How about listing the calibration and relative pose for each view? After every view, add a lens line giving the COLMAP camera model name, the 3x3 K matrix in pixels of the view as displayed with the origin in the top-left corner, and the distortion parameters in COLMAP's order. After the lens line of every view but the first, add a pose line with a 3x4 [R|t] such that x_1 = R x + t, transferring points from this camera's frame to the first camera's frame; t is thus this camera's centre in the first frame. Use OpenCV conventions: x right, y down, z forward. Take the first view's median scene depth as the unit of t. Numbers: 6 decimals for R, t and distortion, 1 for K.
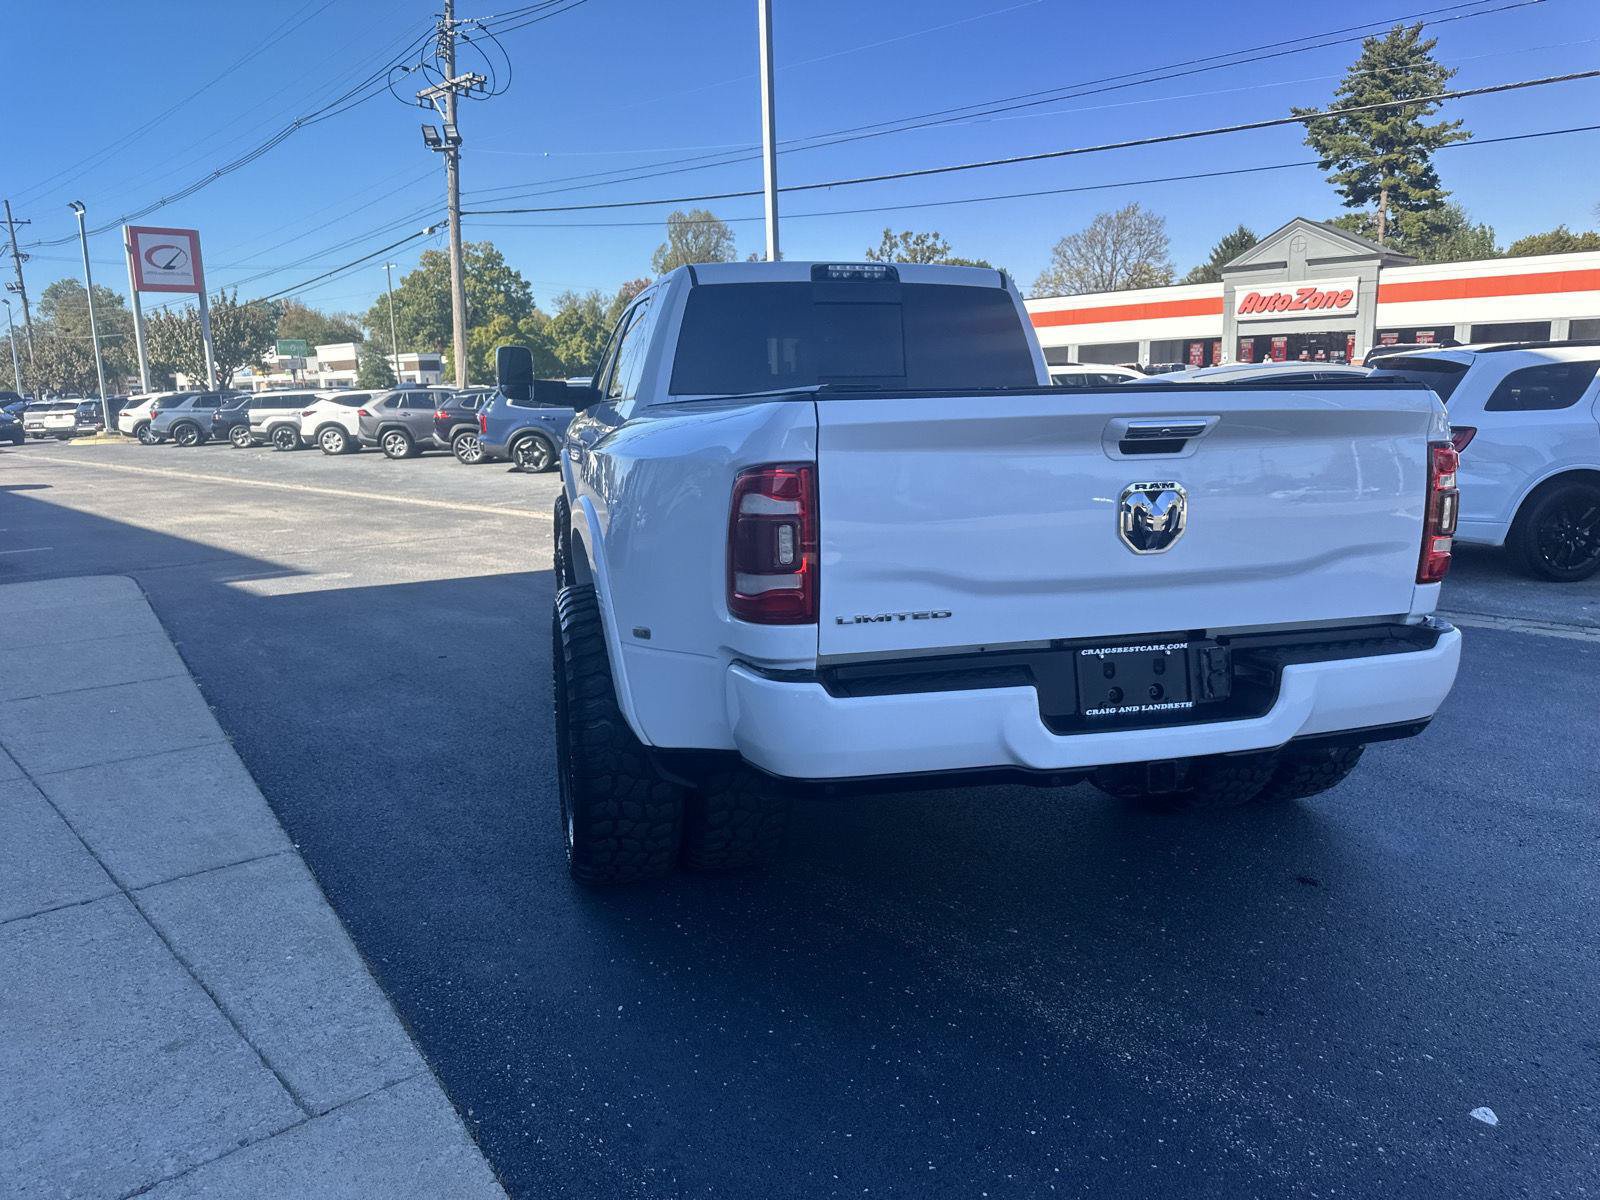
lens RADIAL K [[1105.3, 0, 808.8], [0, 1105.3, 596.1], [0, 0, 1]] dist [0.051355, -0.058276]
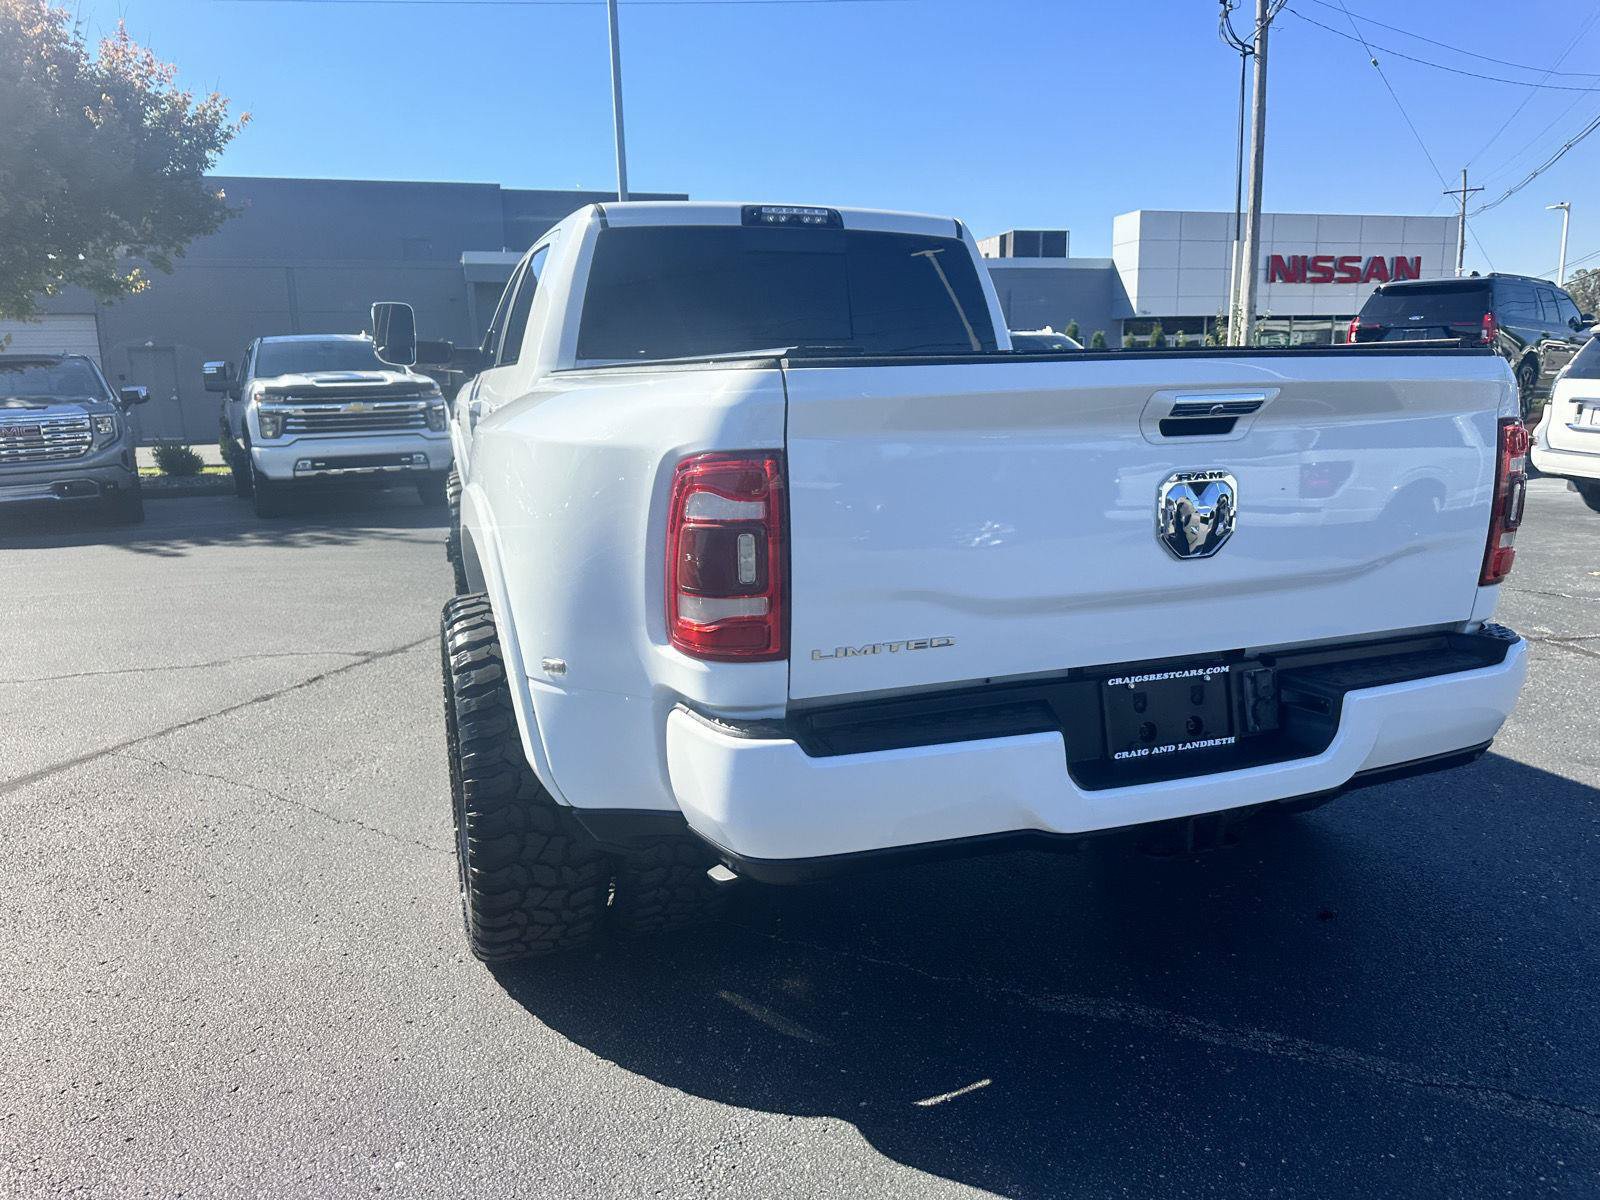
lens RADIAL K [[1105.3, 0, 808.8], [0, 1105.3, 596.1], [0, 0, 1]] dist [0.051355, -0.058276]
pose [[0.996112, -0.016384, 0.086559, -0.040164], [0.013703, 0.999411, 0.031469, -0.040139], [-0.087024, -0.030160, 0.995750, 0.213865]]
